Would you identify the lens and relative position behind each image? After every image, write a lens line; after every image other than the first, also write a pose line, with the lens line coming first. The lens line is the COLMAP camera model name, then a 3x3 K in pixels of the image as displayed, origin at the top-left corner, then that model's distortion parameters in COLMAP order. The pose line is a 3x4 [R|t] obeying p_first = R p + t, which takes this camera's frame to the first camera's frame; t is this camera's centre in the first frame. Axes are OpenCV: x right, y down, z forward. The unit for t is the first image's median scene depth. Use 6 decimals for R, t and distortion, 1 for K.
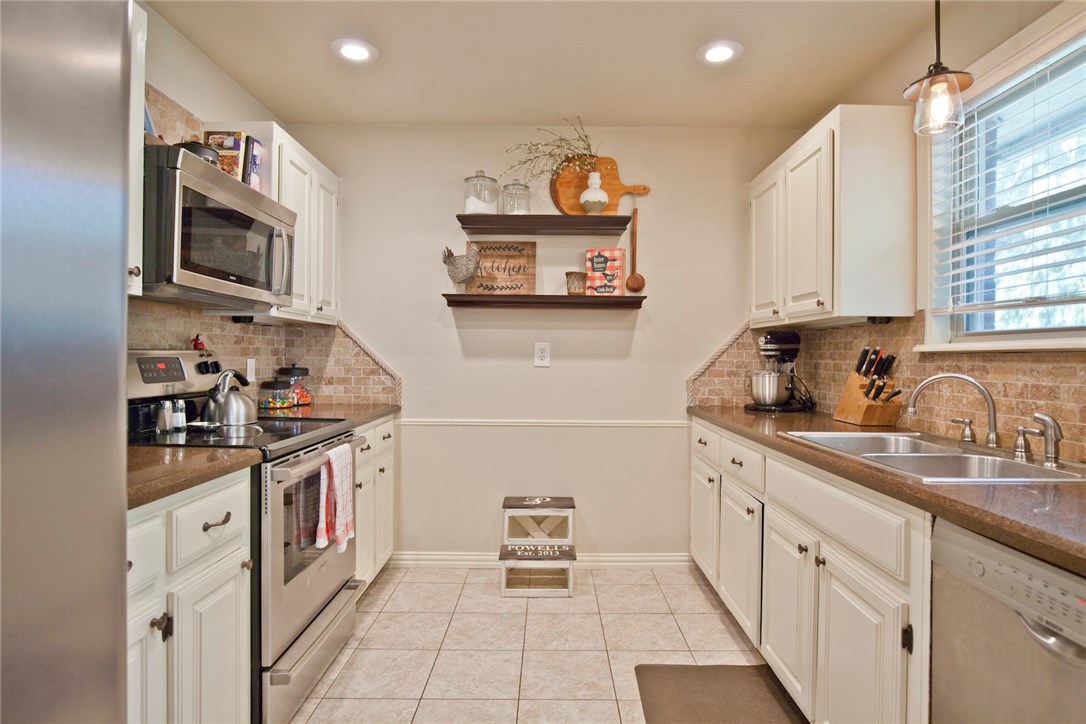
lens RADIAL K [[593.5, 0, 543.0], [0, 593.5, 362.0], [0, 0, 1]] dist [-0.067835, -0.000185]
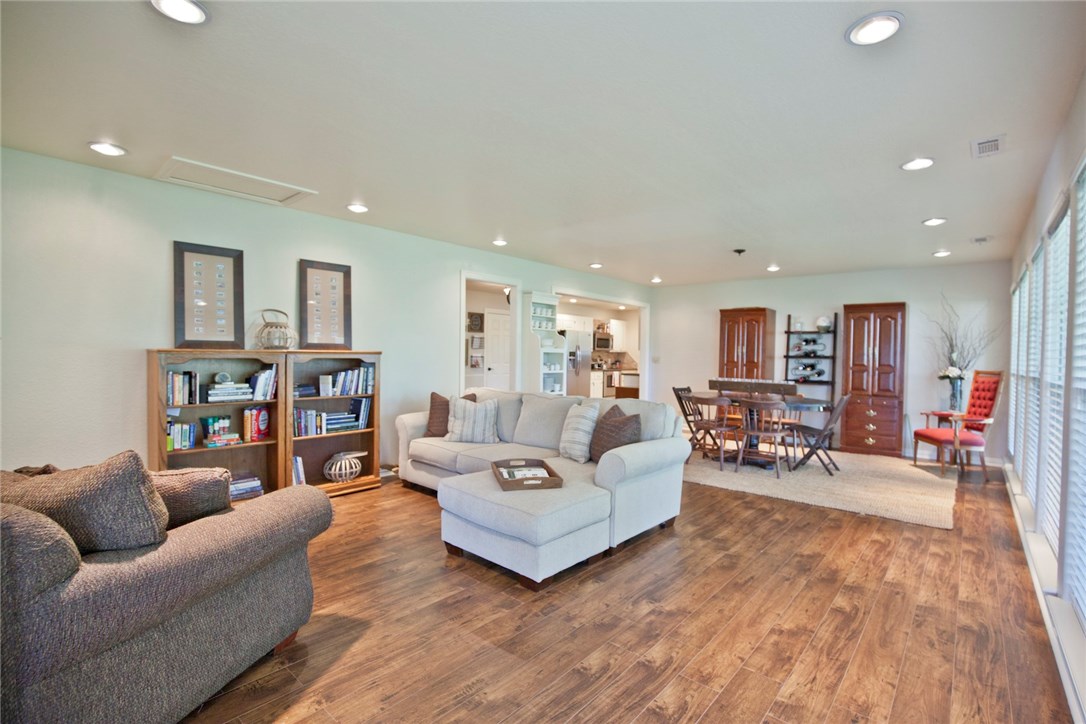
lens RADIAL K [[500.7, 0, 553.0], [0, 500.7, 360.6], [0, 0, 1]] dist [-0.030012, 0.000557]
pose [[0.764394, 0.010302, -0.644667, 2.881329], [-0.011890, 0.999928, 0.001882, 0.011421], [0.644639, 0.006227, 0.764461, -4.002690]]
